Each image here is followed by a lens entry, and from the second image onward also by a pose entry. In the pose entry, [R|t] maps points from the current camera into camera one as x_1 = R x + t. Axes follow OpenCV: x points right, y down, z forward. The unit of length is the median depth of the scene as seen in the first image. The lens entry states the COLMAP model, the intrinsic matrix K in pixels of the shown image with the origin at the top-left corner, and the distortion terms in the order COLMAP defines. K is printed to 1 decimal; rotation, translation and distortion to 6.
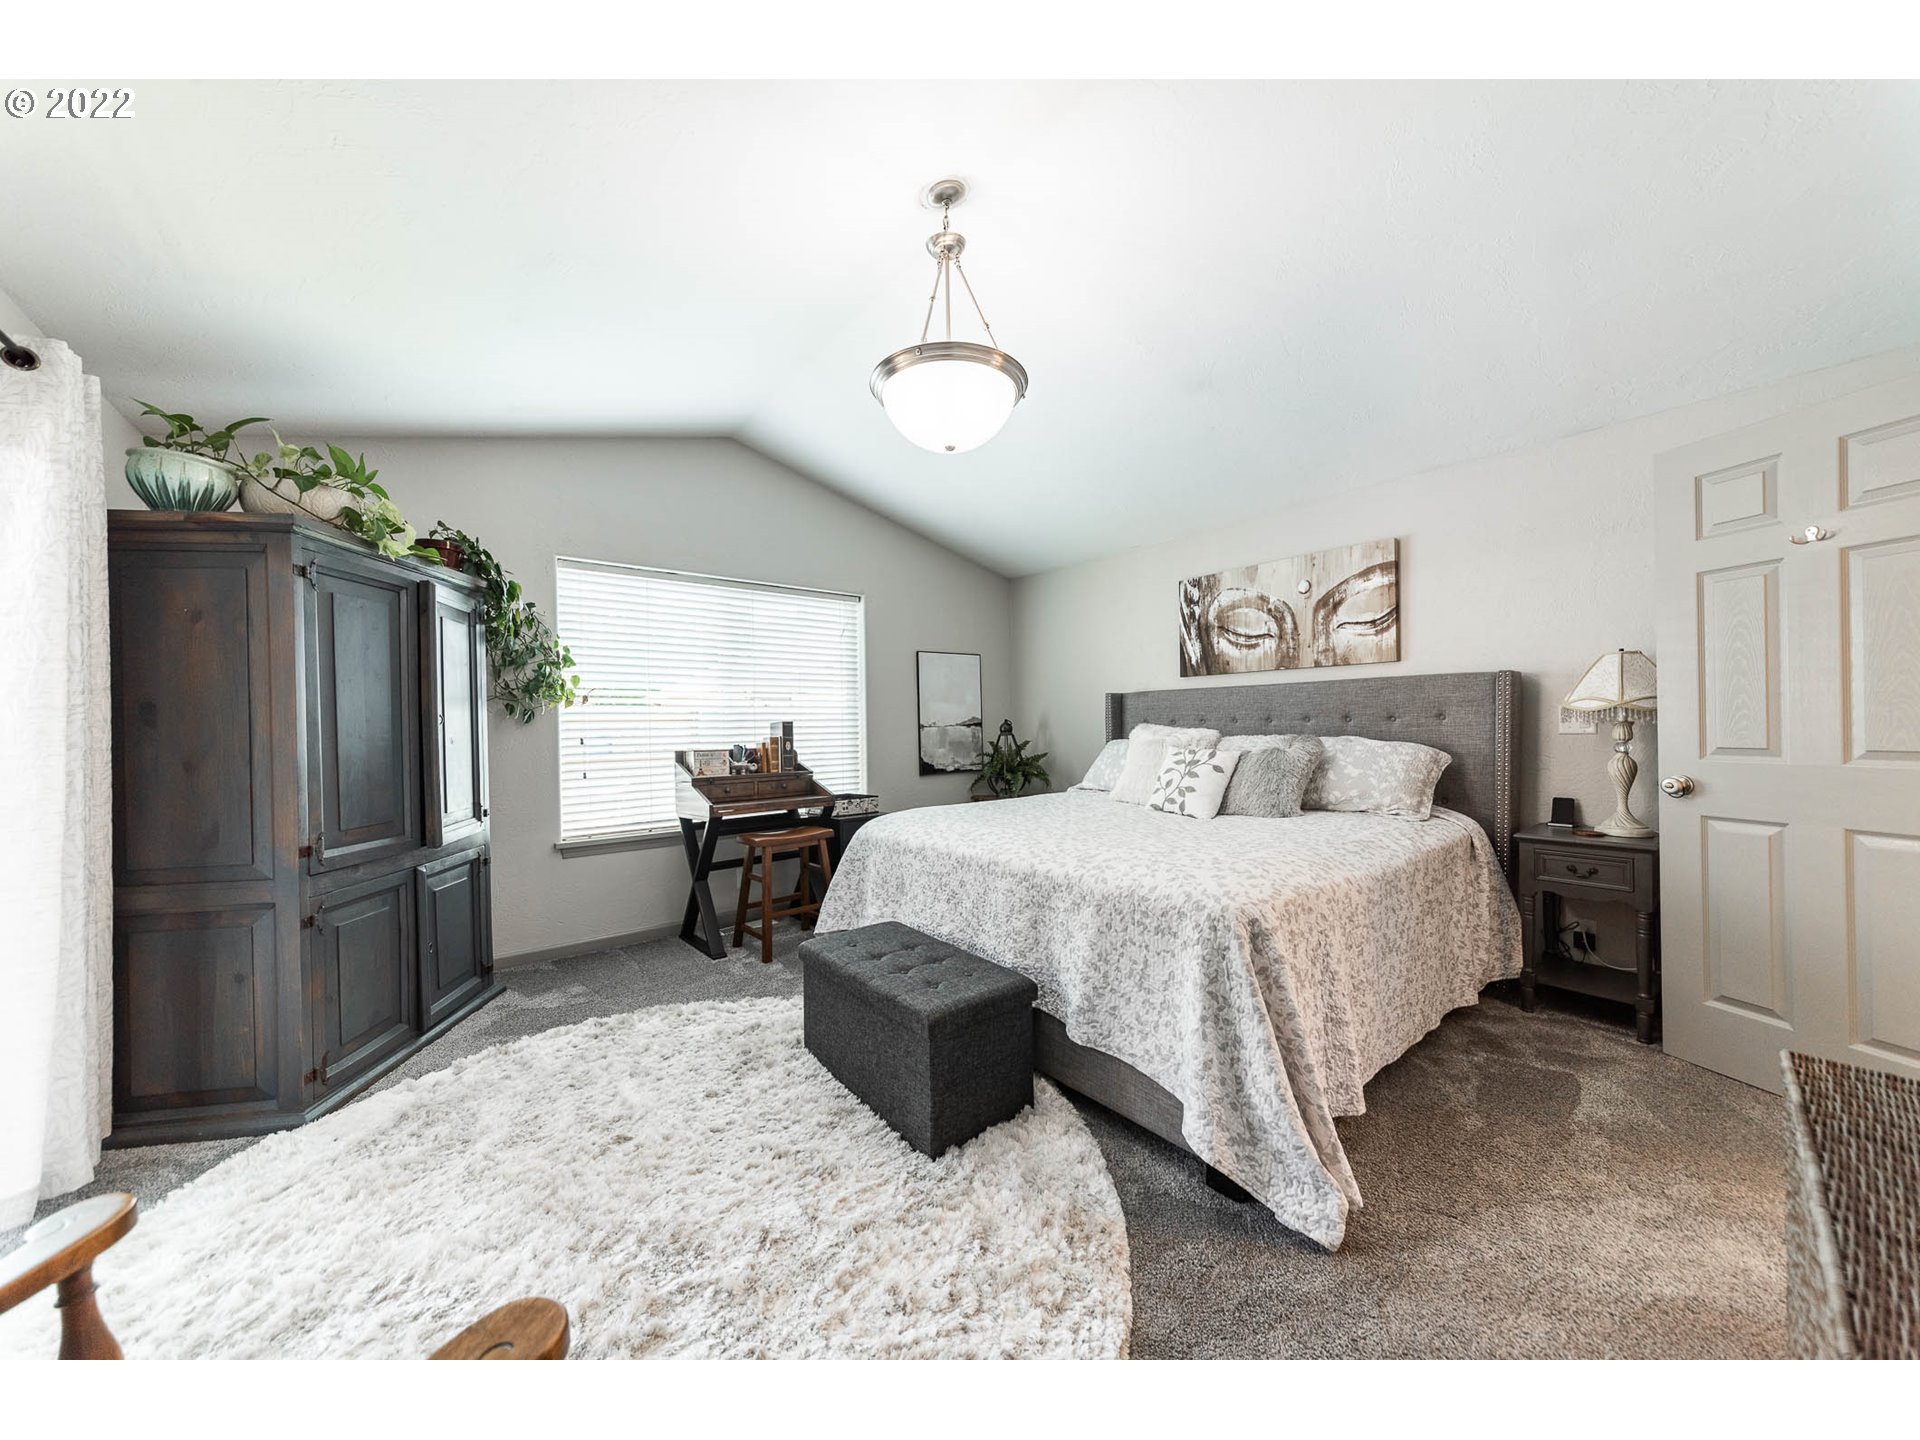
lens RADIAL K [[686.1, 0, 960.0], [0, 686.1, 720.0], [0, 0, 1]] dist [-0.026455, -0.000026]
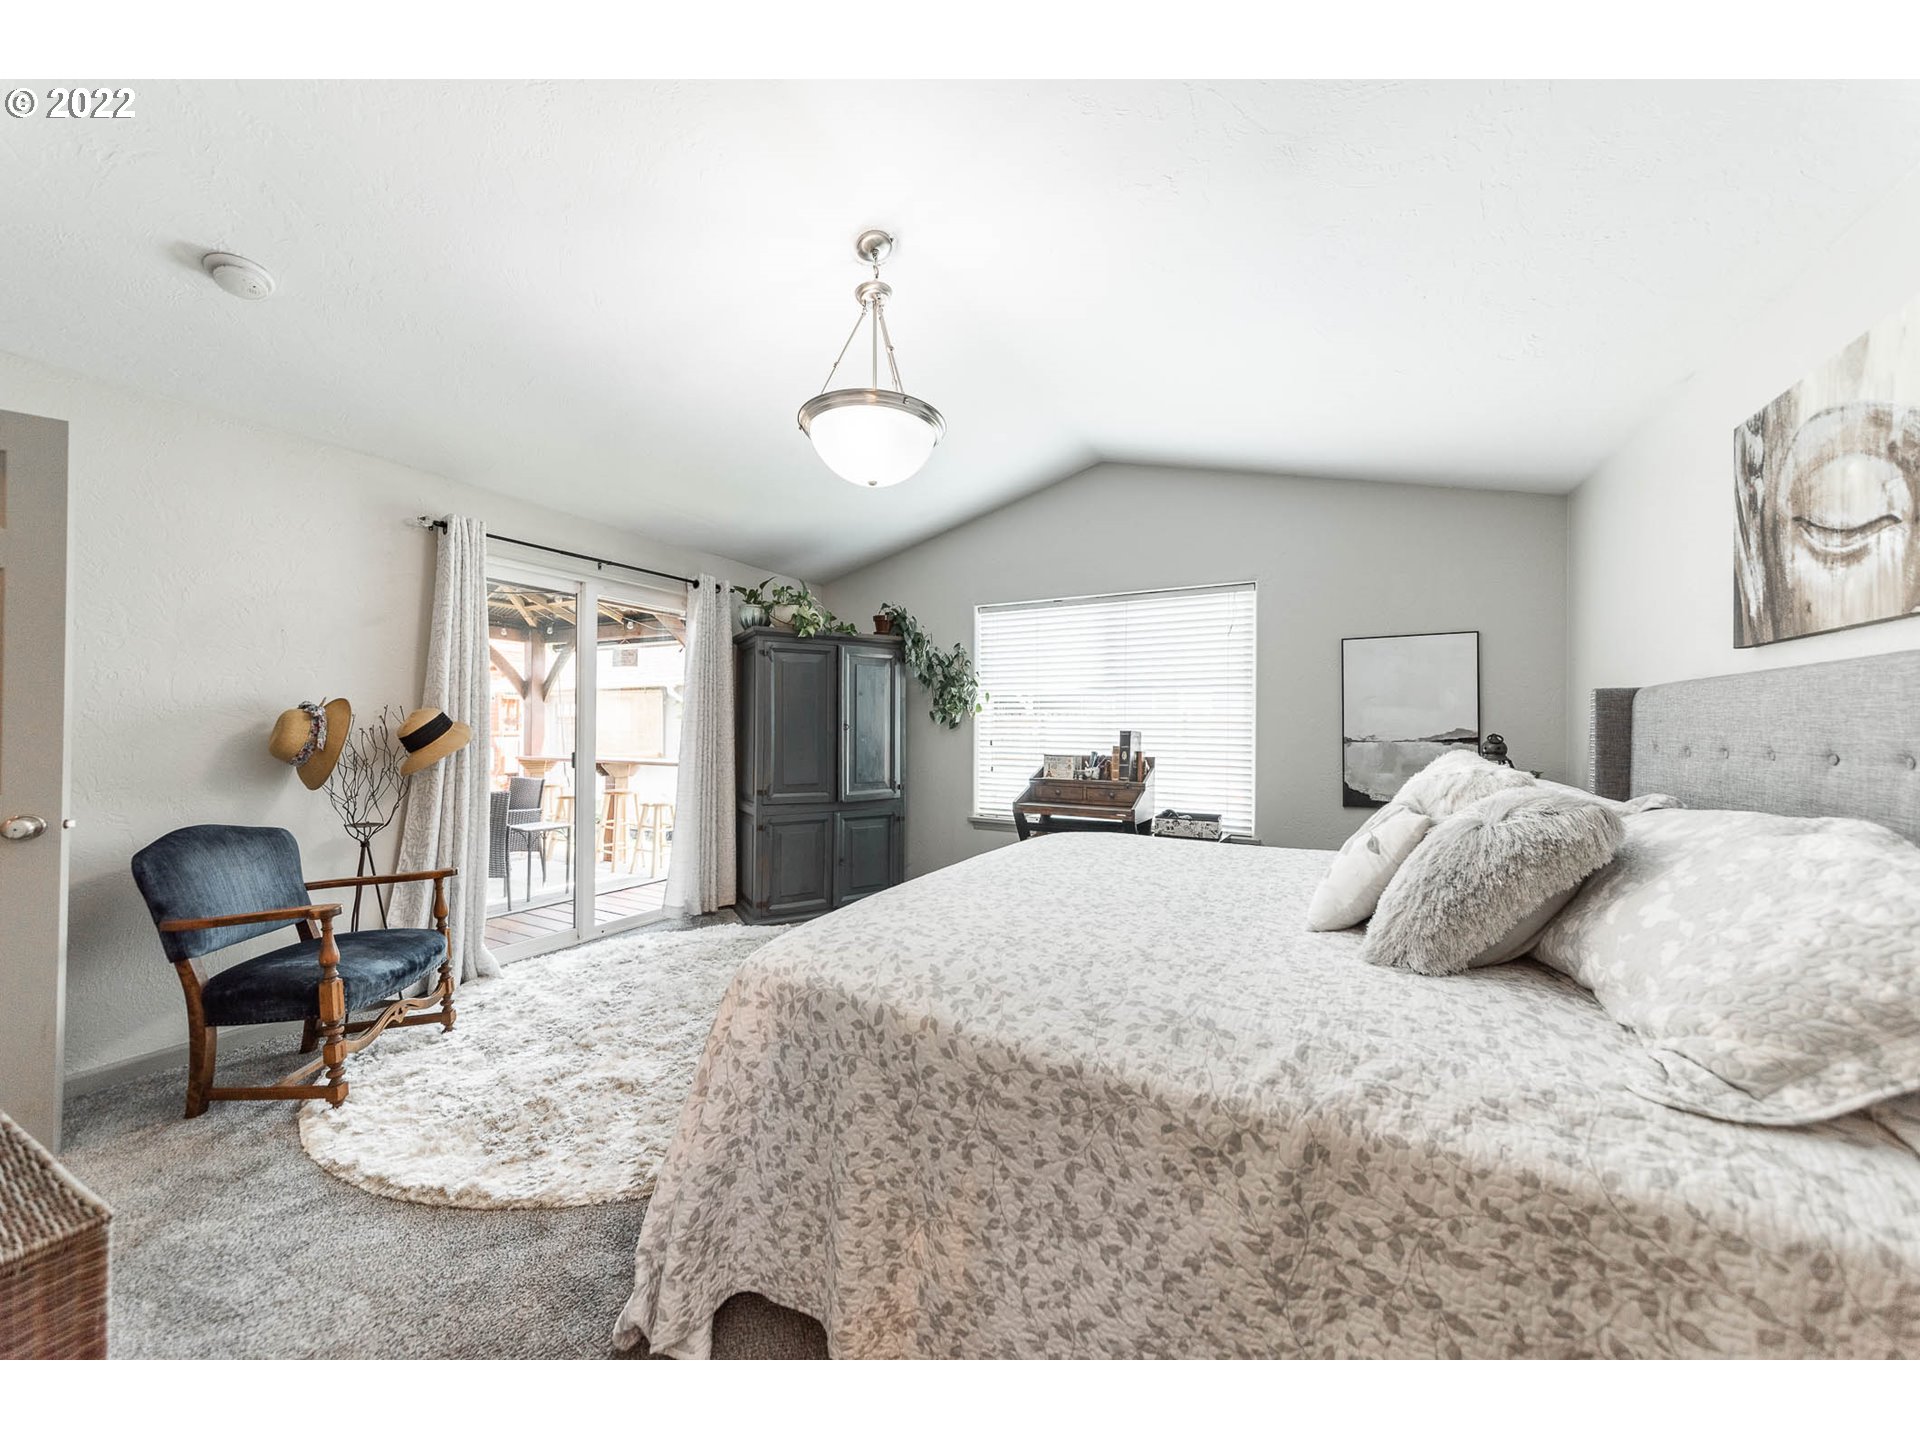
lens RADIAL K [[686.1, 0, 960.0], [0, 686.1, 720.0], [0, 0, 1]] dist [-0.026455, -0.000026]
pose [[0.353945, 0.008009, -0.935232, 0.585472], [-0.004417, 0.999966, 0.006892, -0.019288], [0.935256, 0.001691, 0.353968, 0.419828]]
